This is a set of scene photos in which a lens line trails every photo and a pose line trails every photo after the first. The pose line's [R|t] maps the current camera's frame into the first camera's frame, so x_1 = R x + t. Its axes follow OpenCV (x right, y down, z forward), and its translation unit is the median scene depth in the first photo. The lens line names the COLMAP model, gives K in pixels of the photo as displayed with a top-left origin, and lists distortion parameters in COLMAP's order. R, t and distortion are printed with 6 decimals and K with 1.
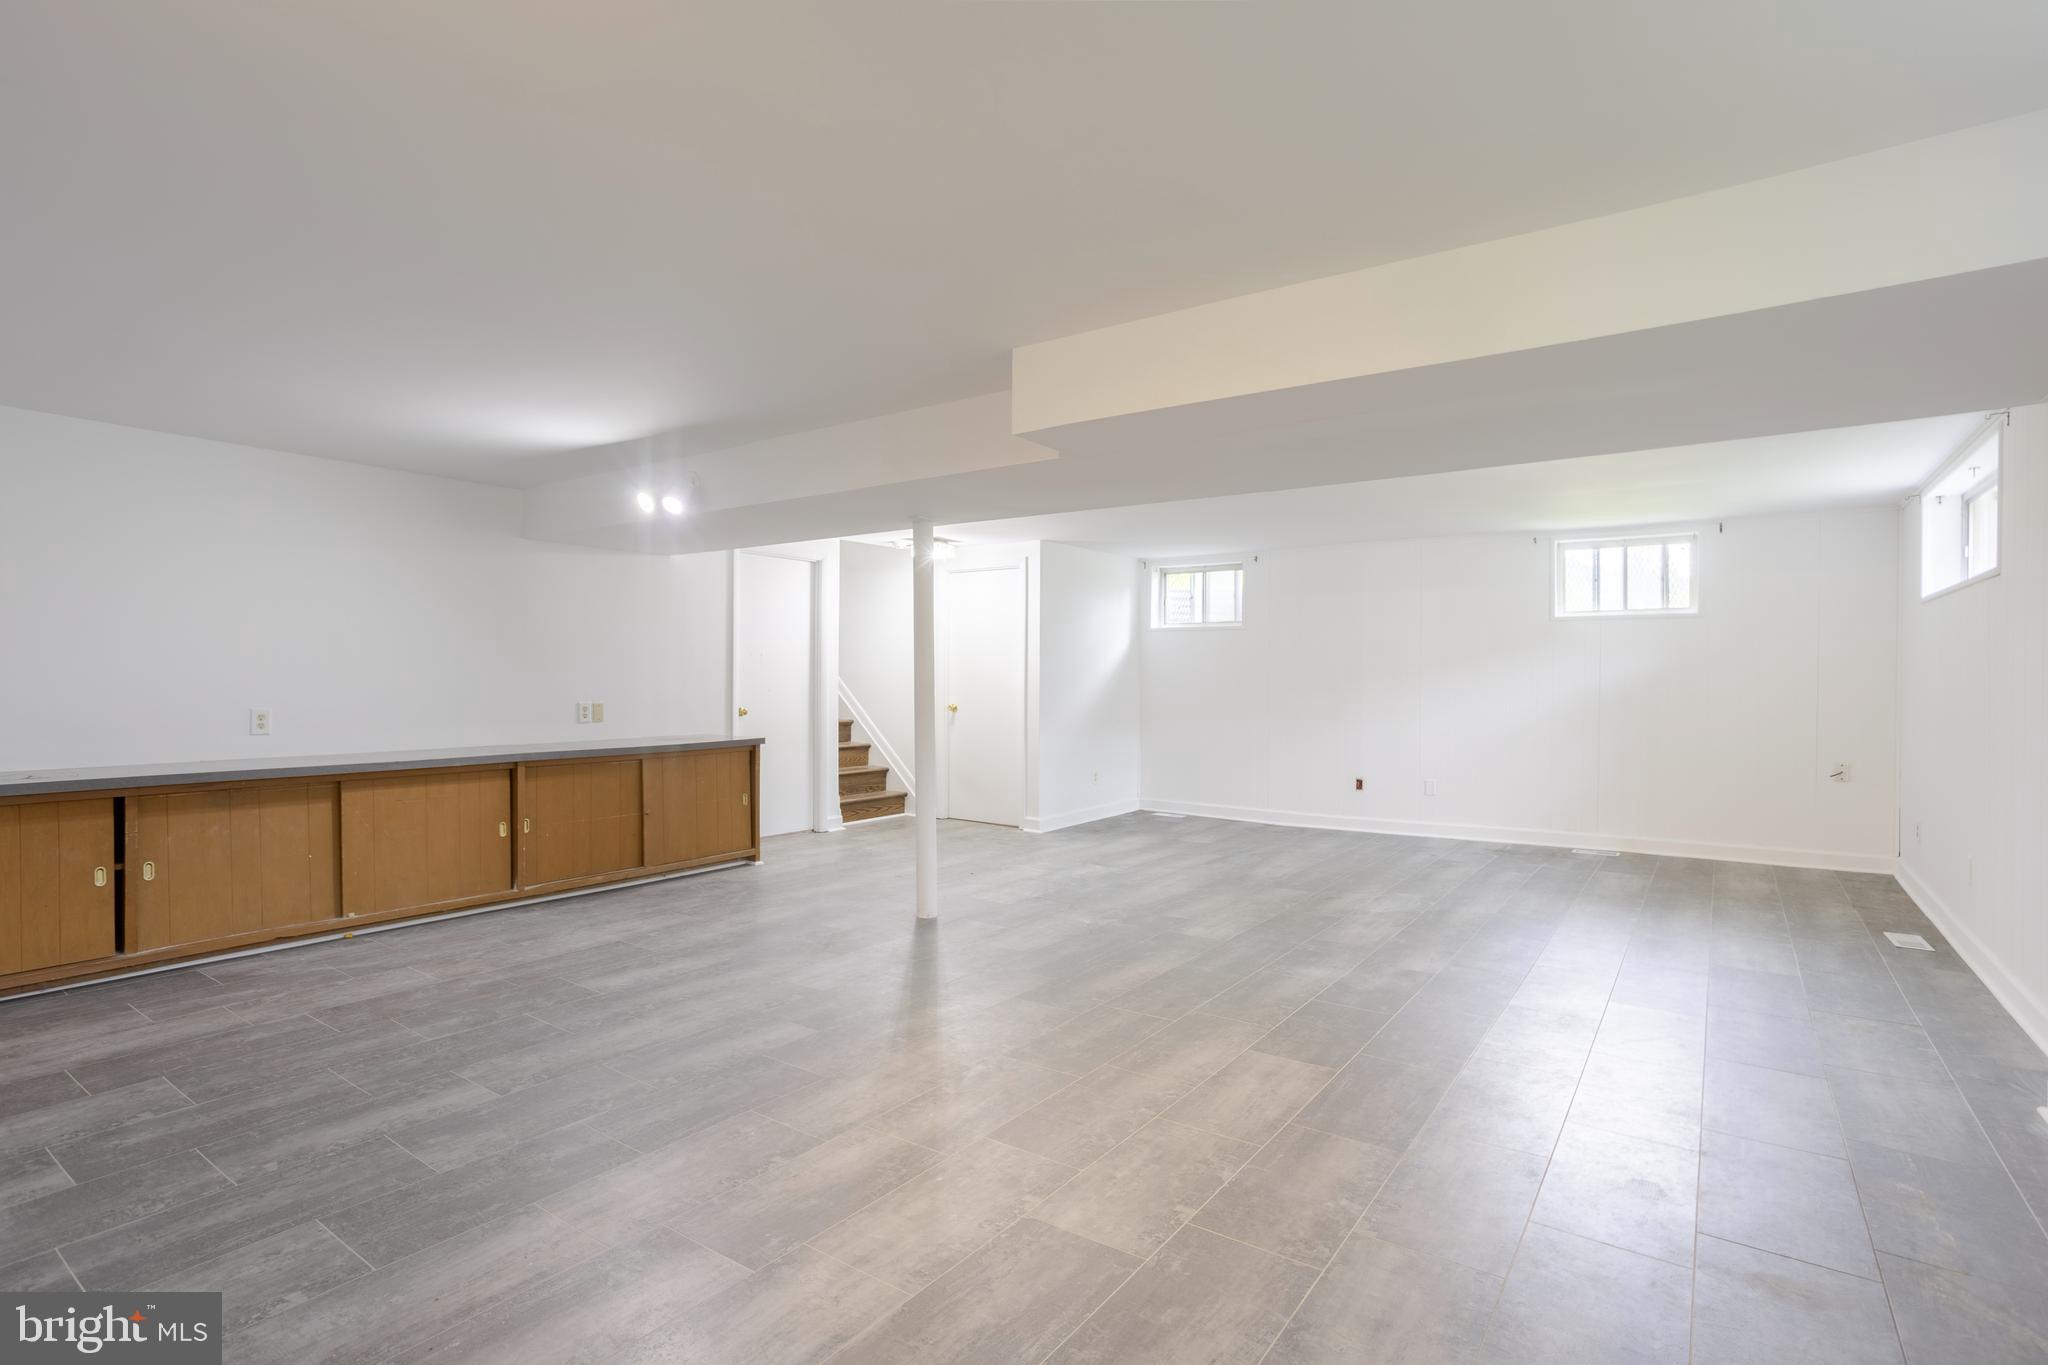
lens RADIAL K [[993.0, 0, 1031.0], [0, 993.0, 682.5], [0, 0, 1]] dist [-0.038856, 0.009408]
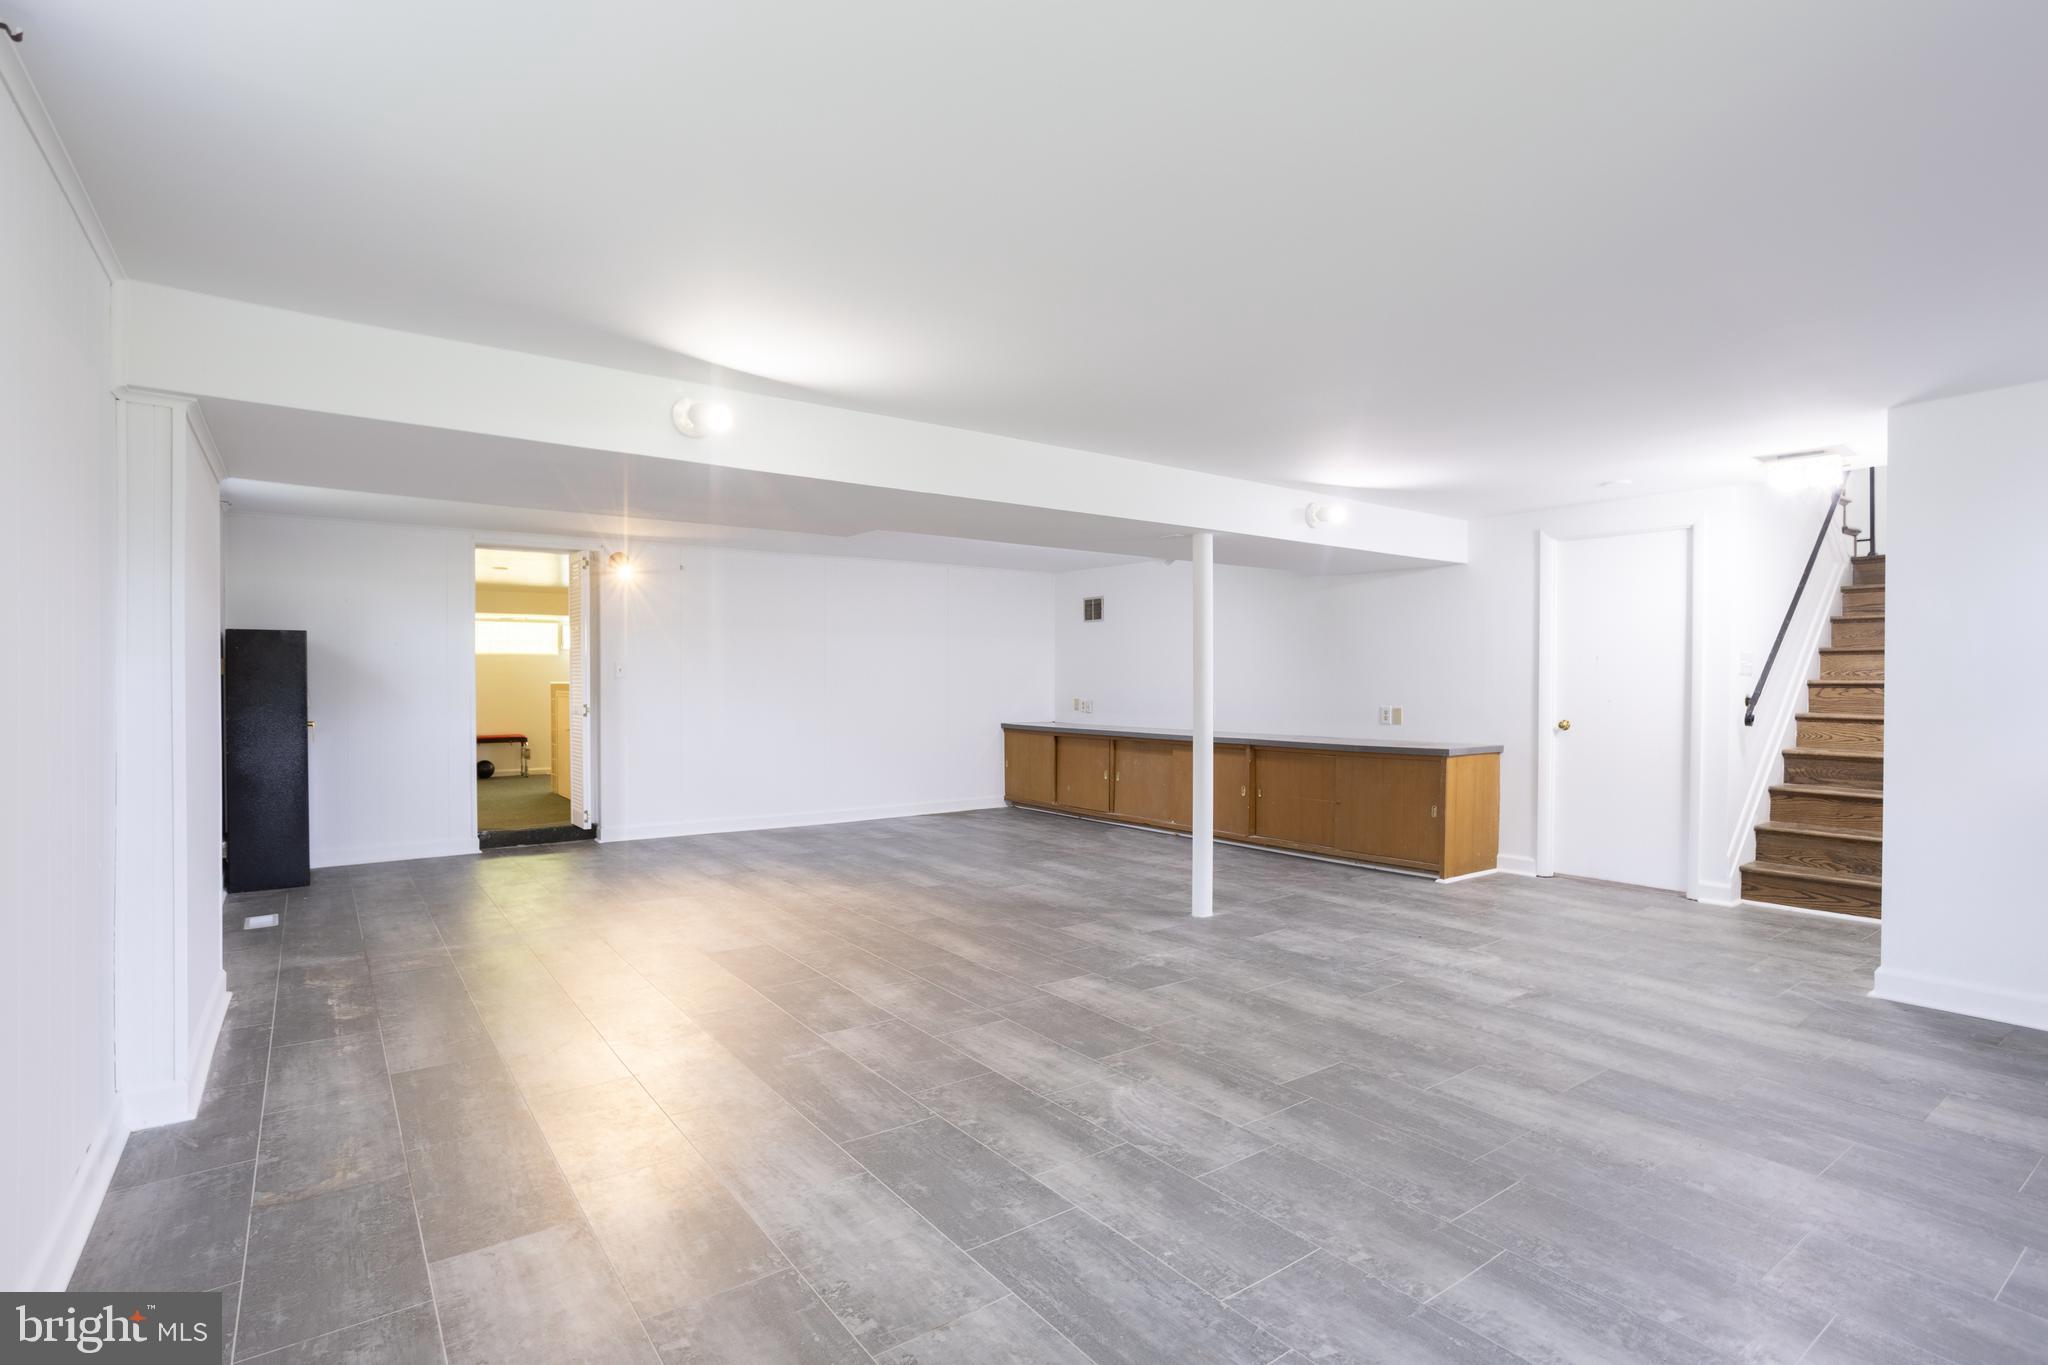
lens RADIAL K [[993.0, 0, 1033.4], [0, 993.0, 683.9], [0, 0, 1]] dist [-0.038856, 0.009408]
pose [[-0.314135, 0.000257, -0.949378, 1.140972], [-0.006078, 0.999979, 0.002282, -0.009449], [0.949359, 0.006487, -0.314127, 1.413767]]
